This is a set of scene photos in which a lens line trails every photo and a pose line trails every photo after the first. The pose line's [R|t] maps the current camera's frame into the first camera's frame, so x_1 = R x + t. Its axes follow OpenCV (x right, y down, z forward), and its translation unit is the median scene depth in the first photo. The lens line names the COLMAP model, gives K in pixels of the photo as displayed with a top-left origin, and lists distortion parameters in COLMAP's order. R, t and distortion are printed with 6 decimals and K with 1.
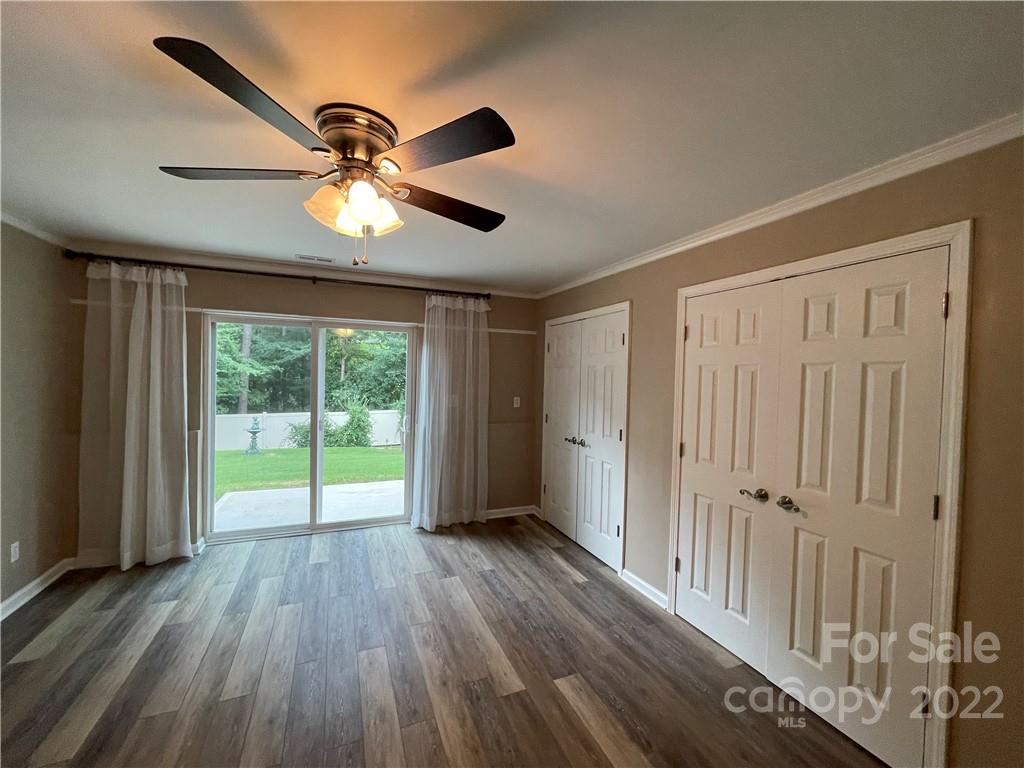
lens RADIAL K [[415.7, 0, 511.6], [0, 415.7, 386.9], [0, 0, 1]] dist [0.015798, 0.000131]
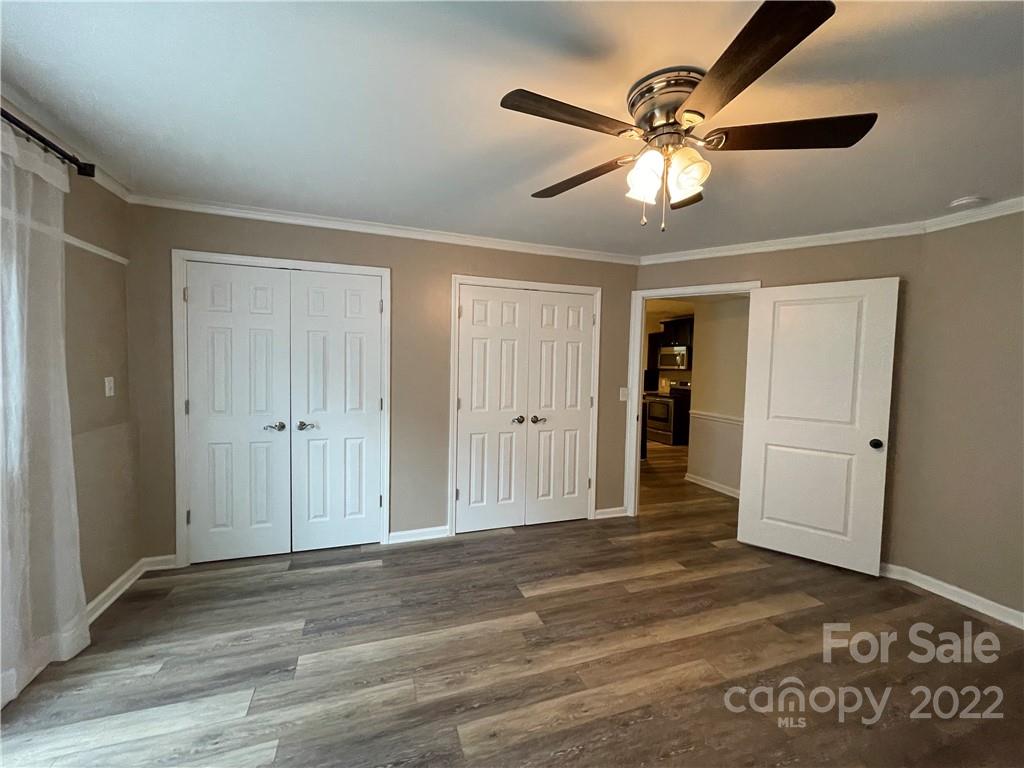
lens RADIAL K [[412.5, 0, 511.1], [0, 412.5, 380.5], [0, 0, 1]] dist [-0.000559, 0.000079]
pose [[0.068094, -0.054849, 0.996170, -0.780042], [0.010503, 0.998472, 0.054258, 0.012262], [-0.997624, 0.006768, 0.068566, 0.711322]]
